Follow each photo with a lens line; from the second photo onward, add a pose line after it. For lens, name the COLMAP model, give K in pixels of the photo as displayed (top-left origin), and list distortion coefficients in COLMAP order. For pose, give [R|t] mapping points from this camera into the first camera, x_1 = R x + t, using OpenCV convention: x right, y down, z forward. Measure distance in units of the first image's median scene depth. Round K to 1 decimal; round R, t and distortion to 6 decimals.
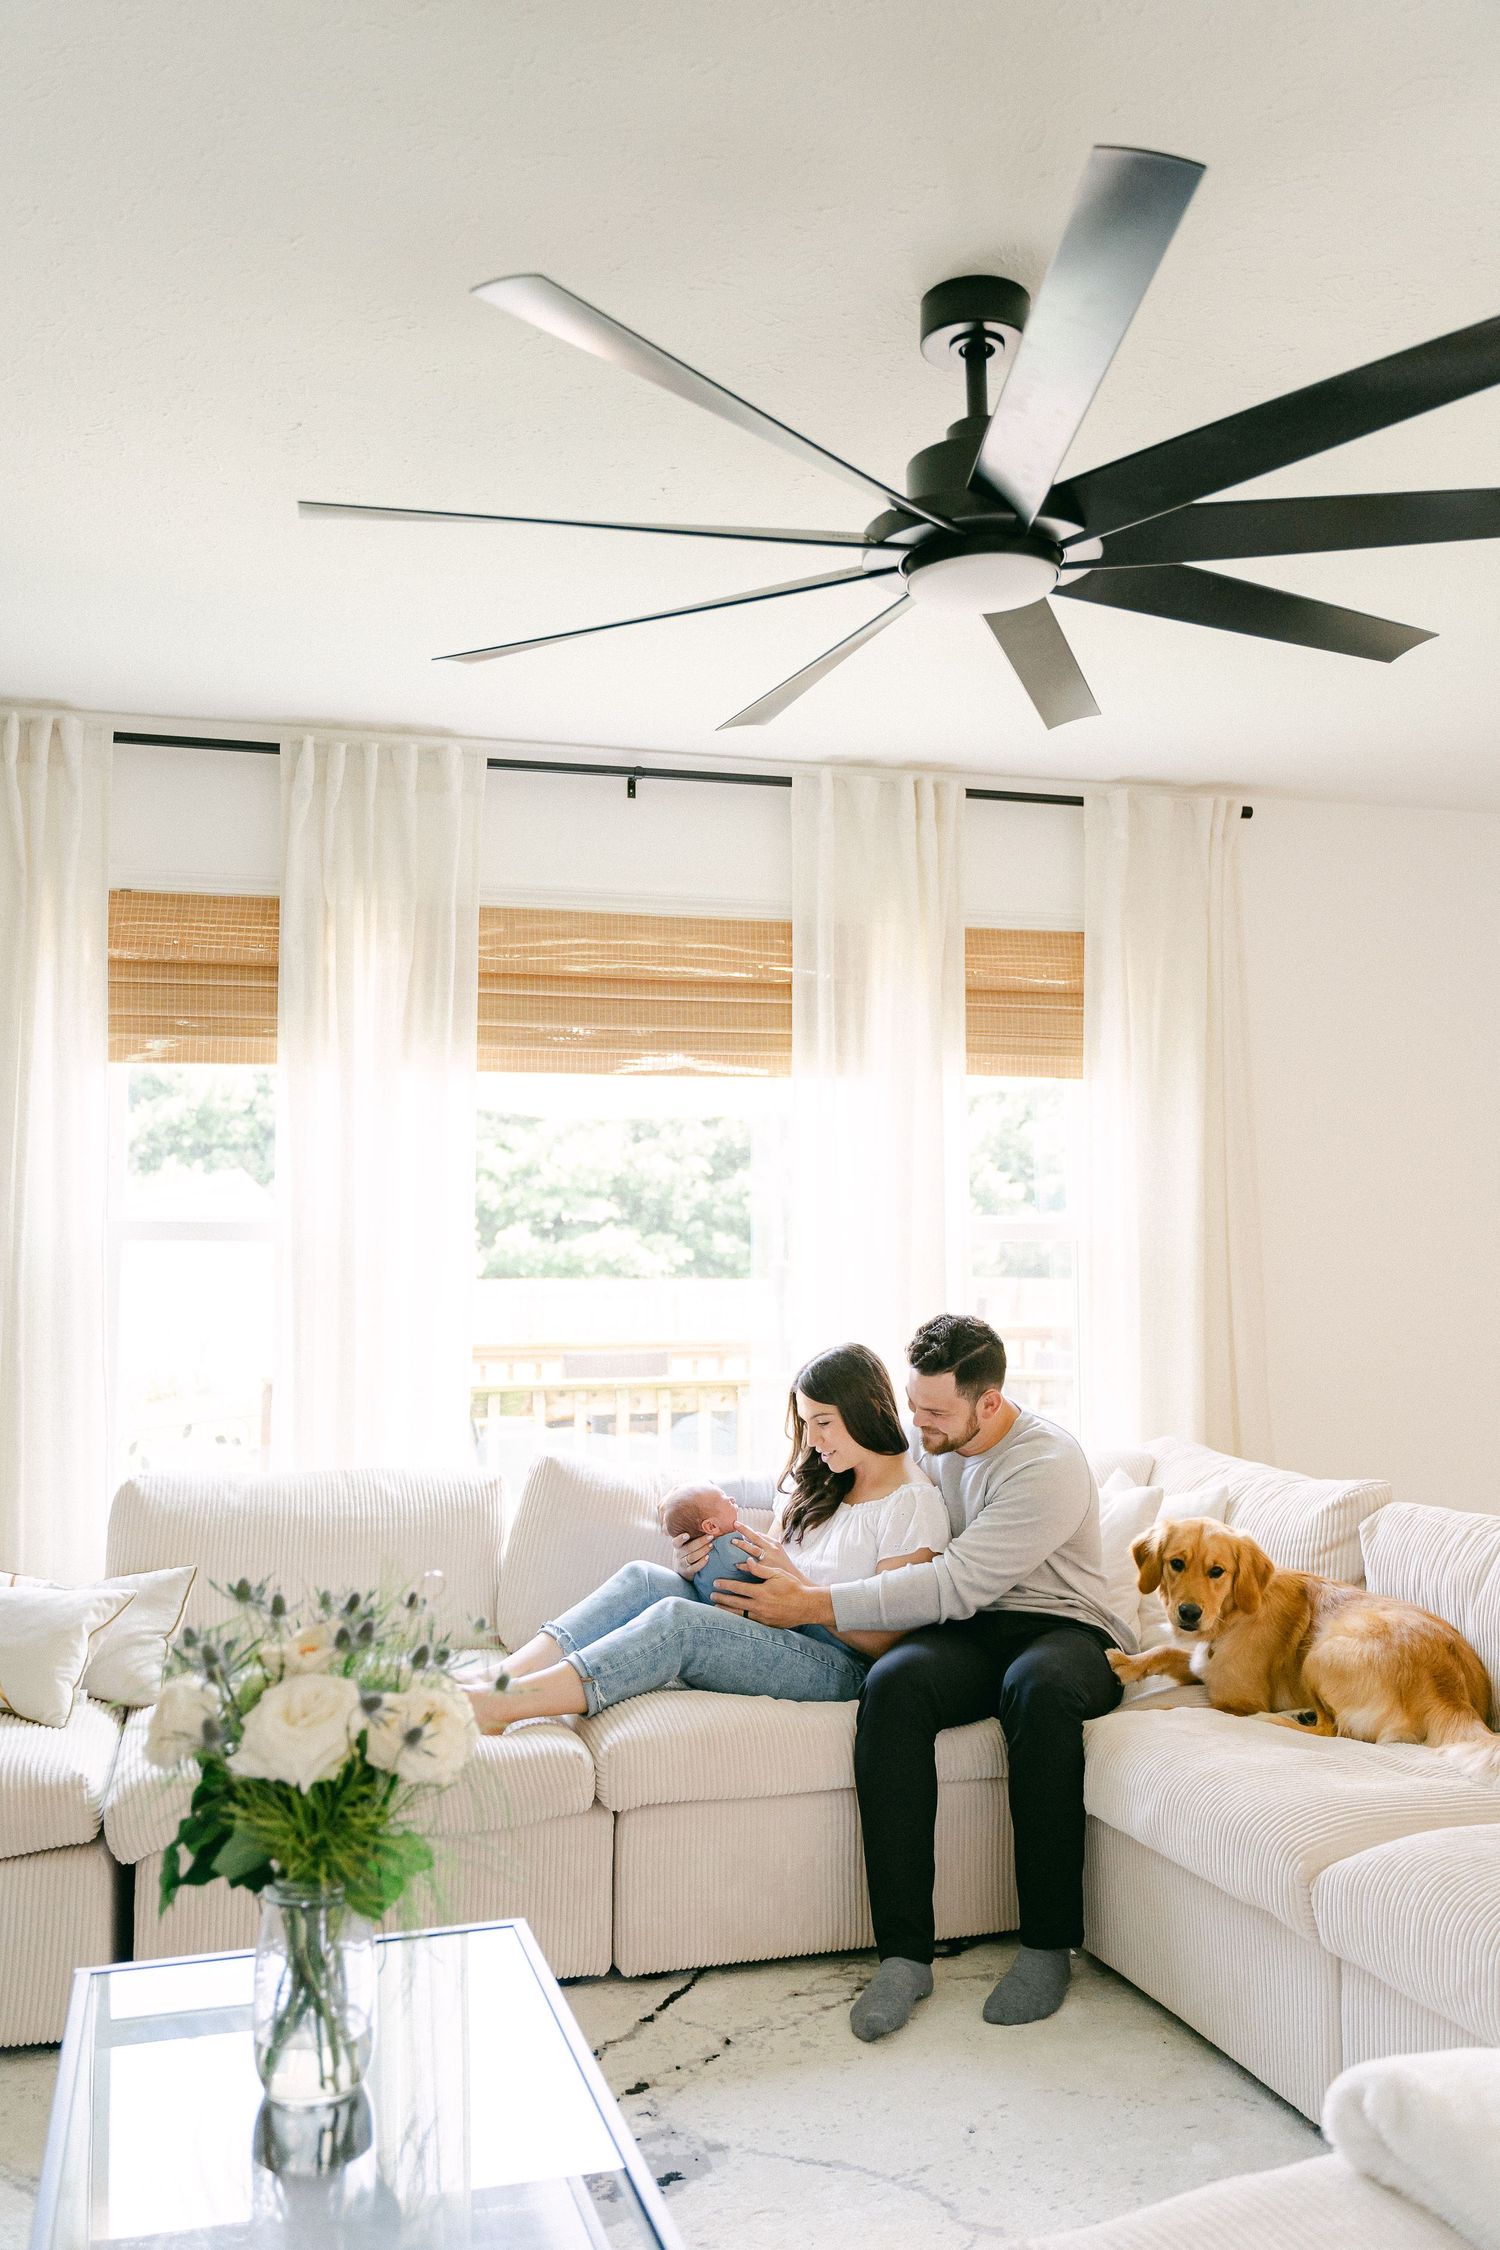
lens RADIAL K [[1795.8, 0, 750.0], [0, 1795.8, 1125.0], [0, 0, 1]] dist [0.000709, -0.010347]
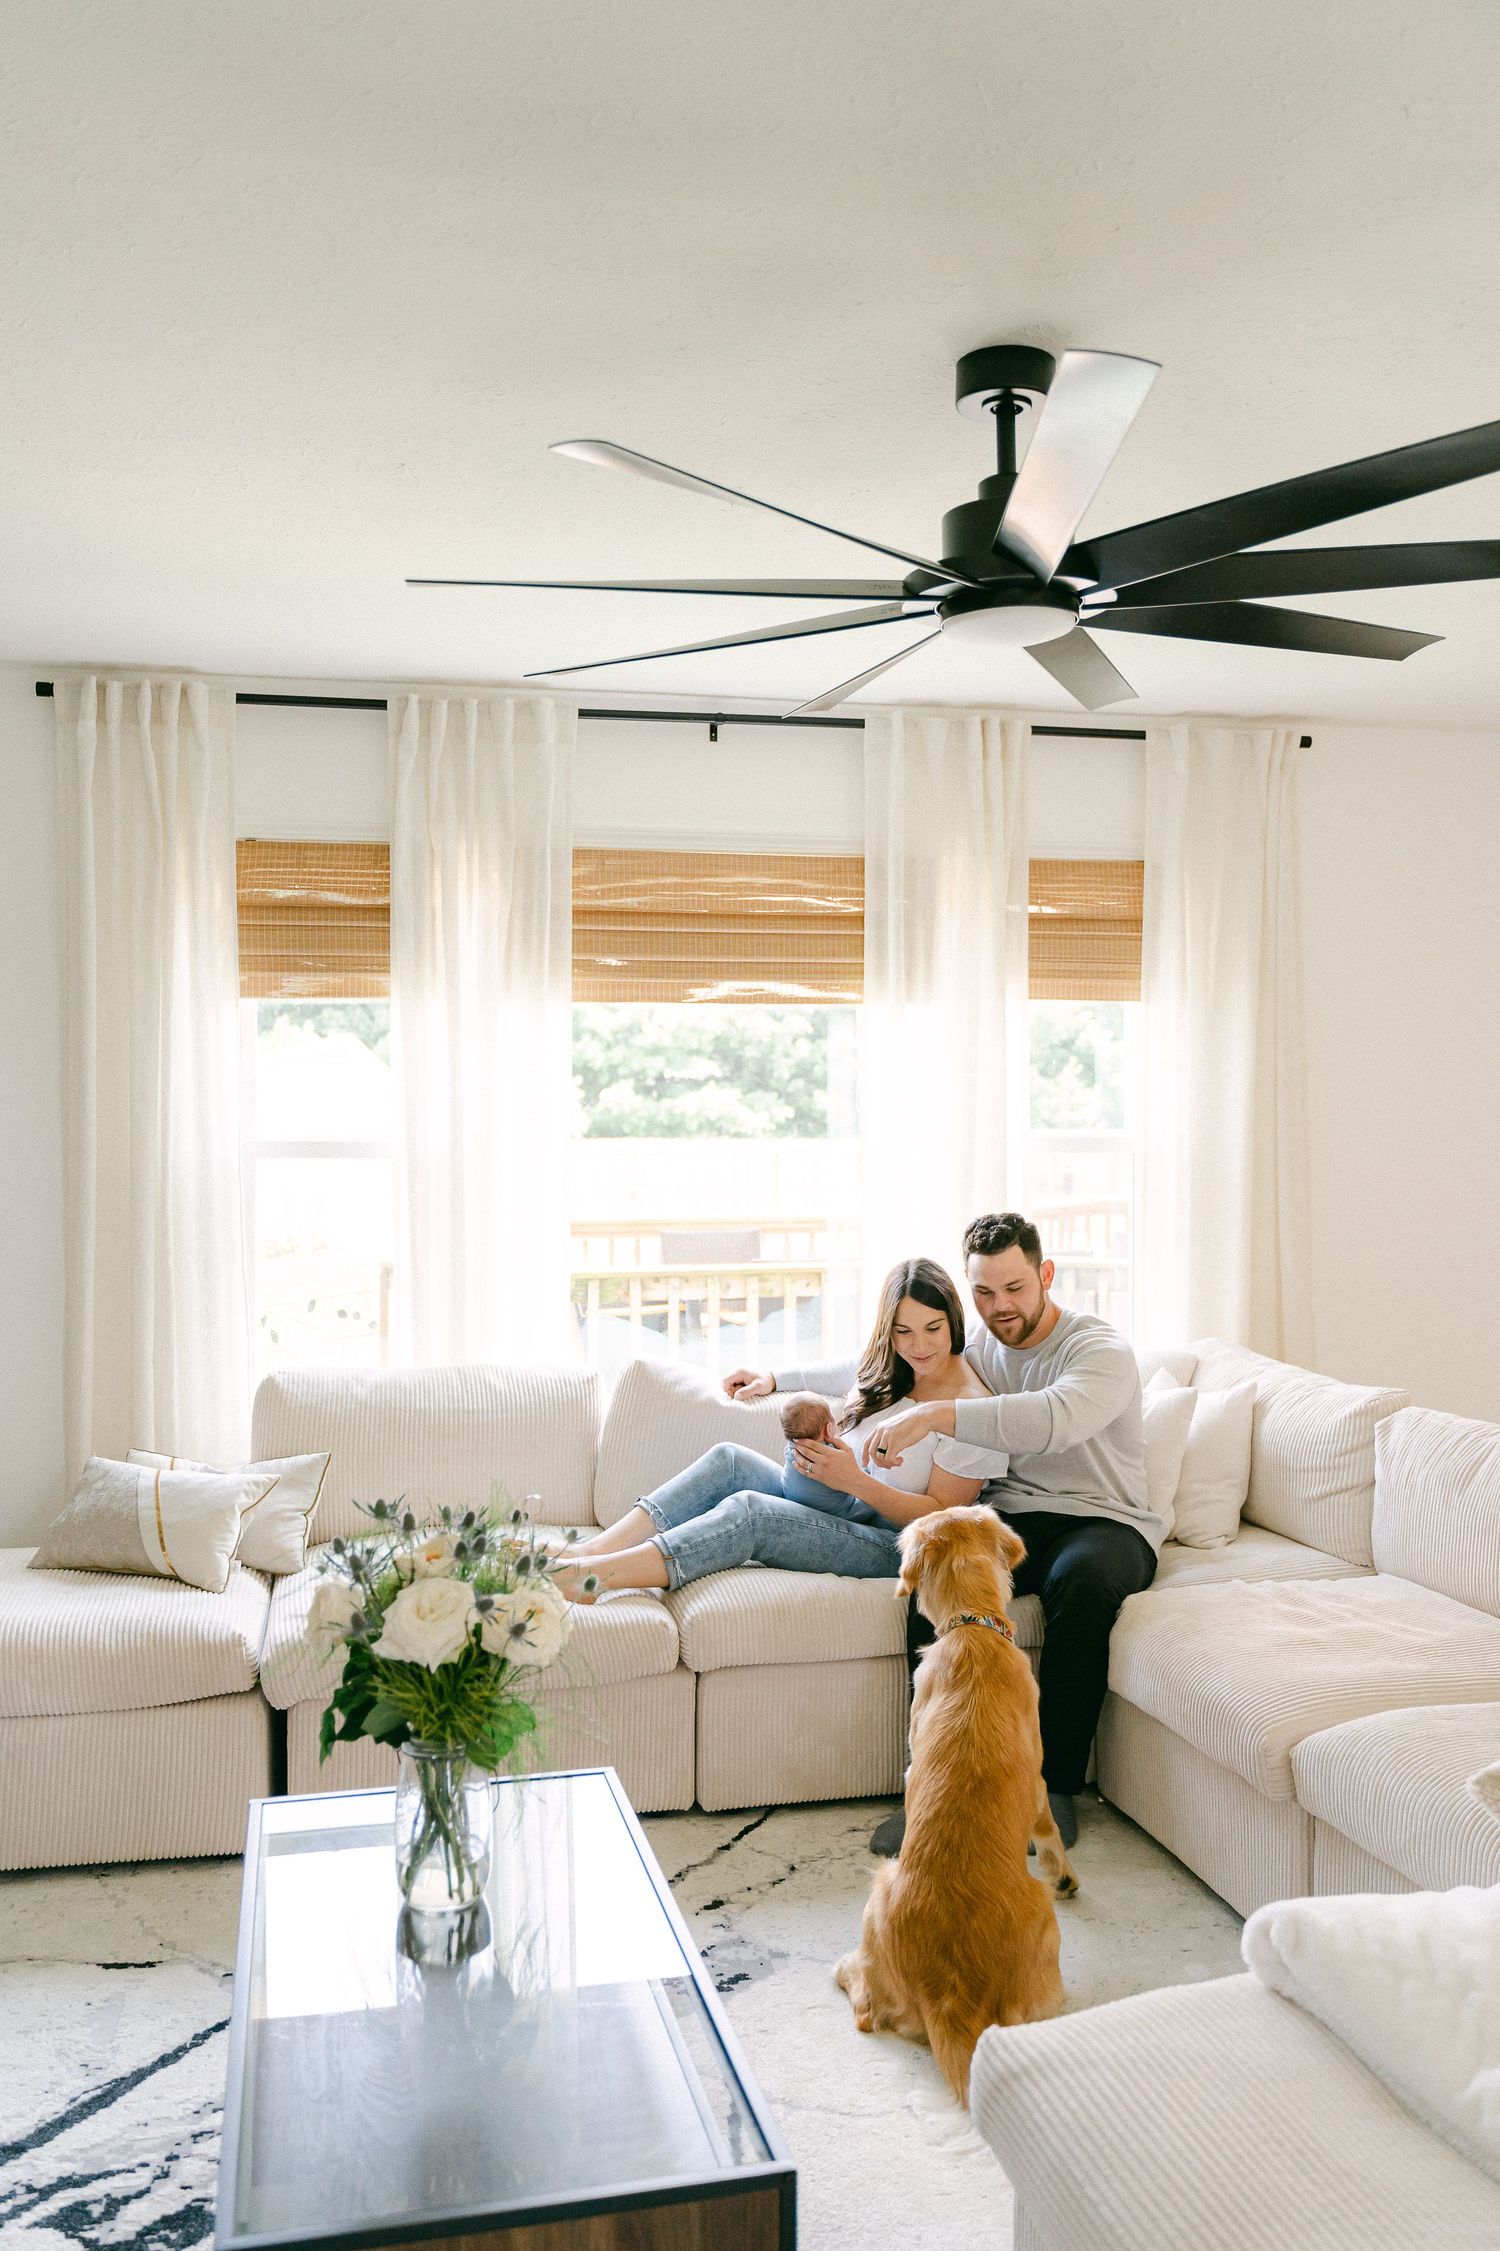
lens RADIAL K [[1811.2, 0, 748.0], [0, 1811.2, 1129.6], [0, 0, 1]] dist [0.002425, -0.009962]
pose [[0.998240, 0.002620, -0.059241, 0.019768], [0.002596, 0.996135, 0.087803, -0.050318], [0.059242, -0.087802, 0.994375, -0.091983]]
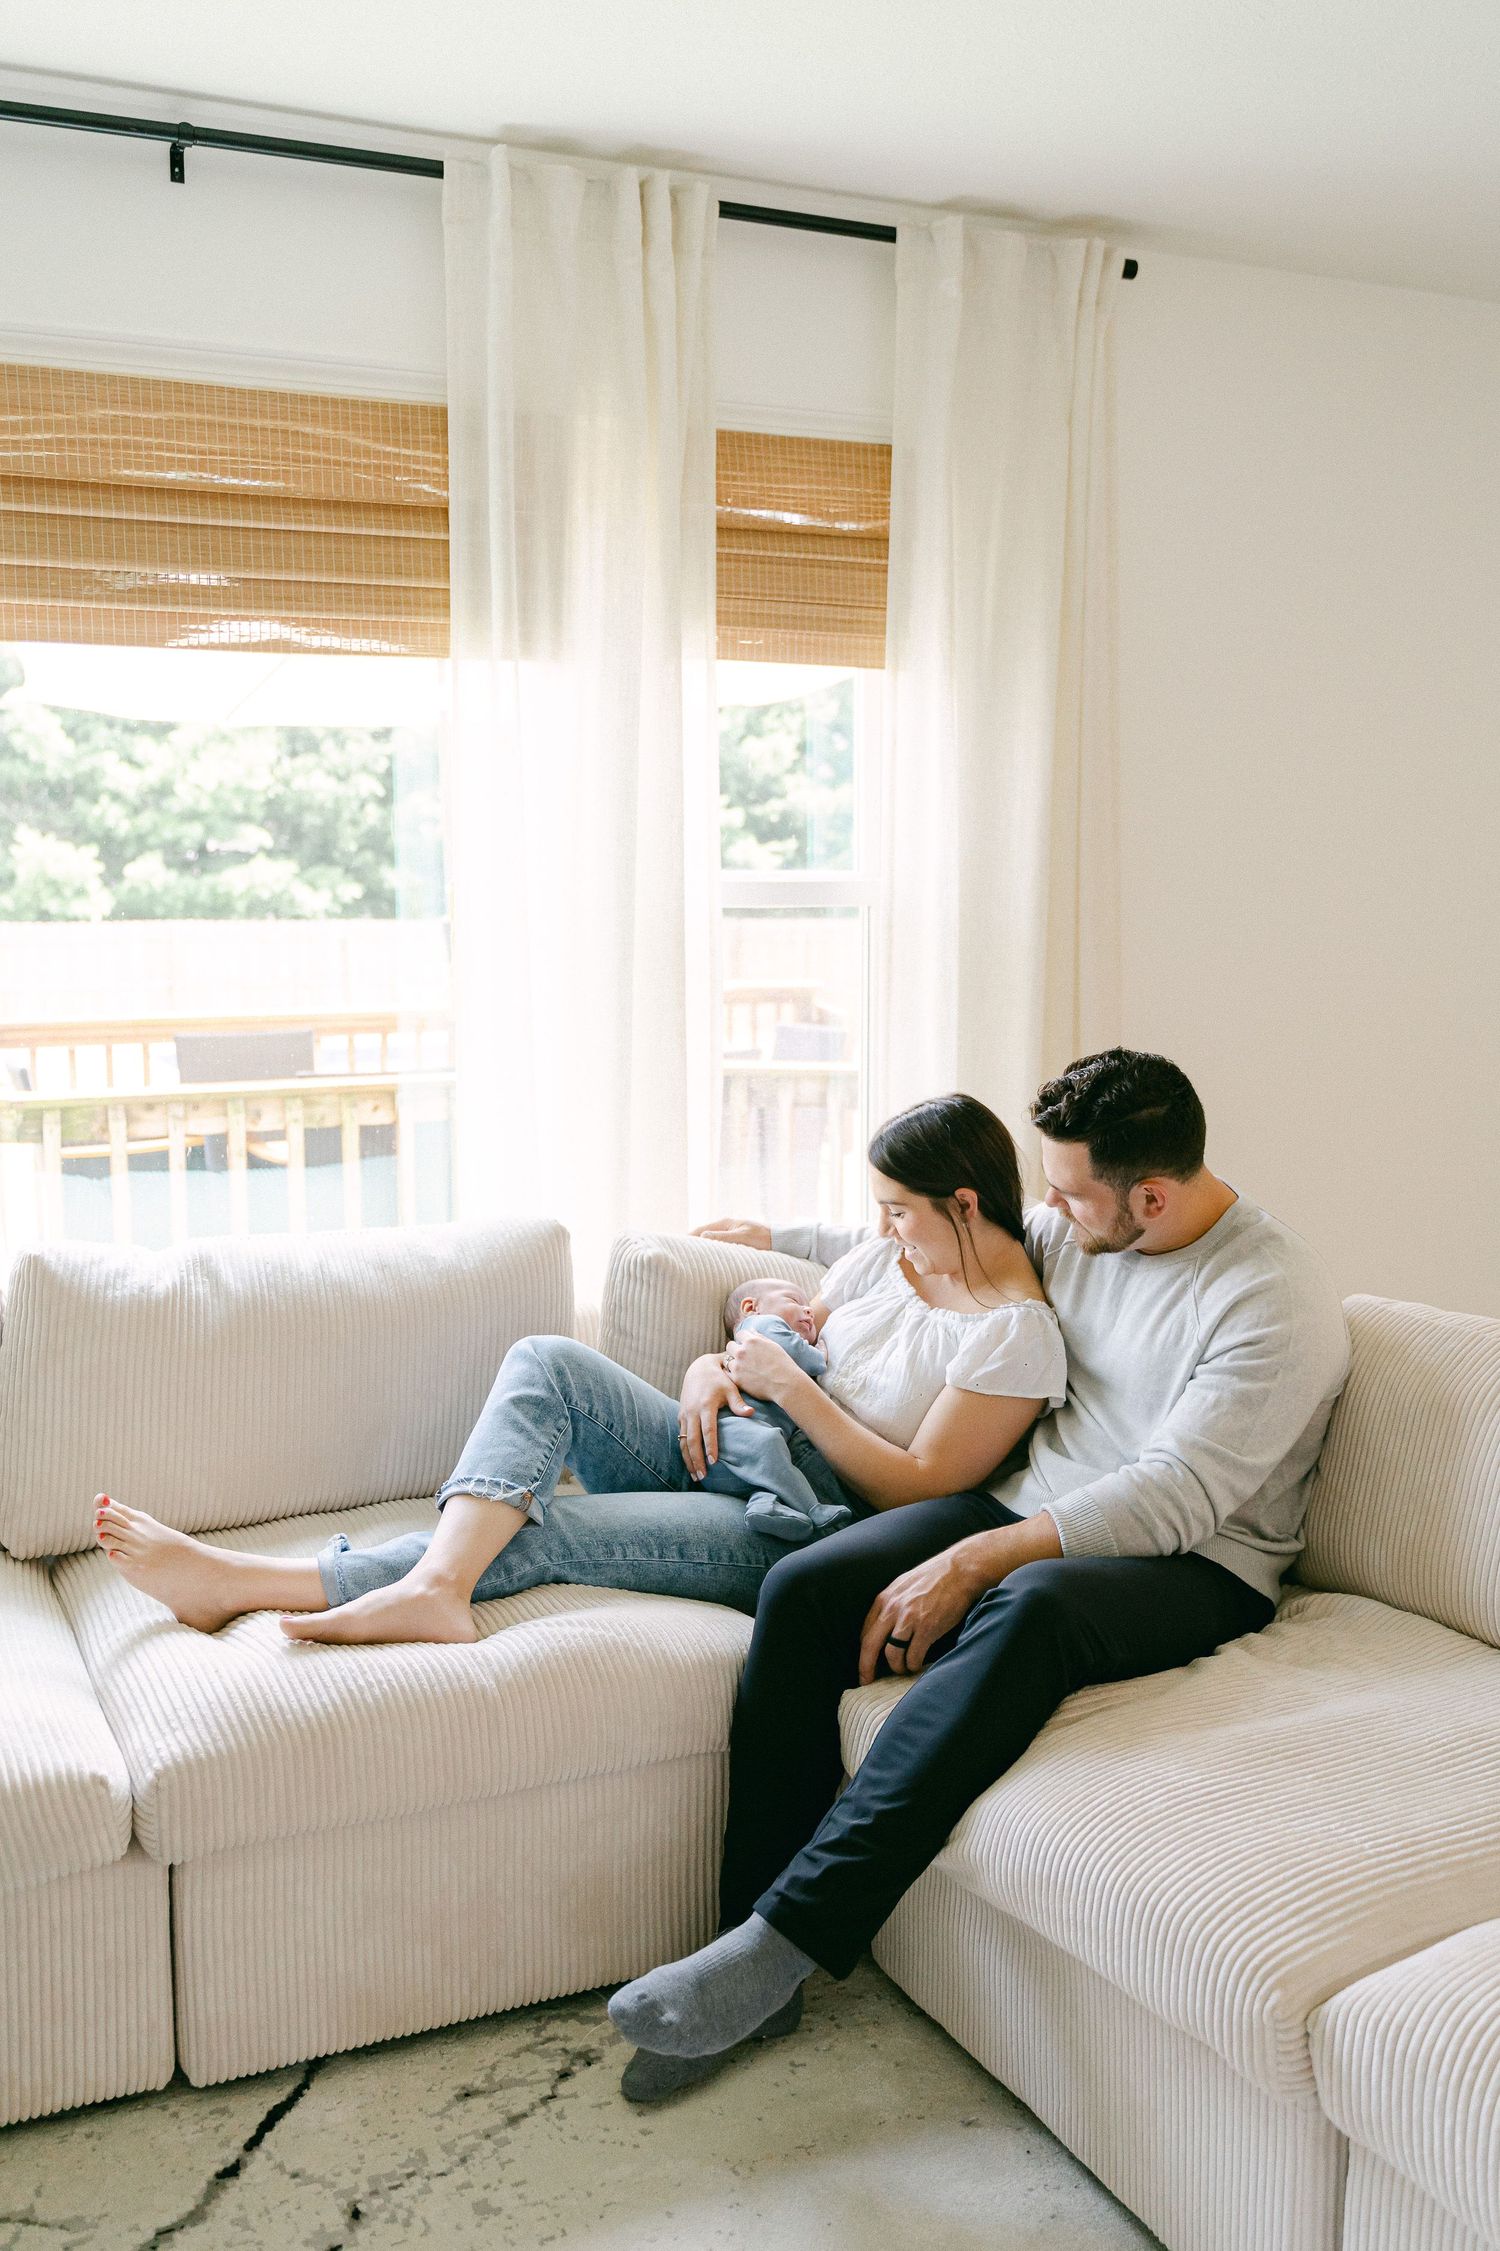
lens RADIAL K [[1957.7, 0, 739.0], [0, 1957.7, 1124.3], [0, 0, 1]] dist [-0.006641, -0.003127]
pose [[0.988423, -0.017962, 0.150659, 0.017785], [-0.011385, 0.981388, 0.191699, 0.002398], [-0.151298, -0.191195, 0.969821, 0.285438]]
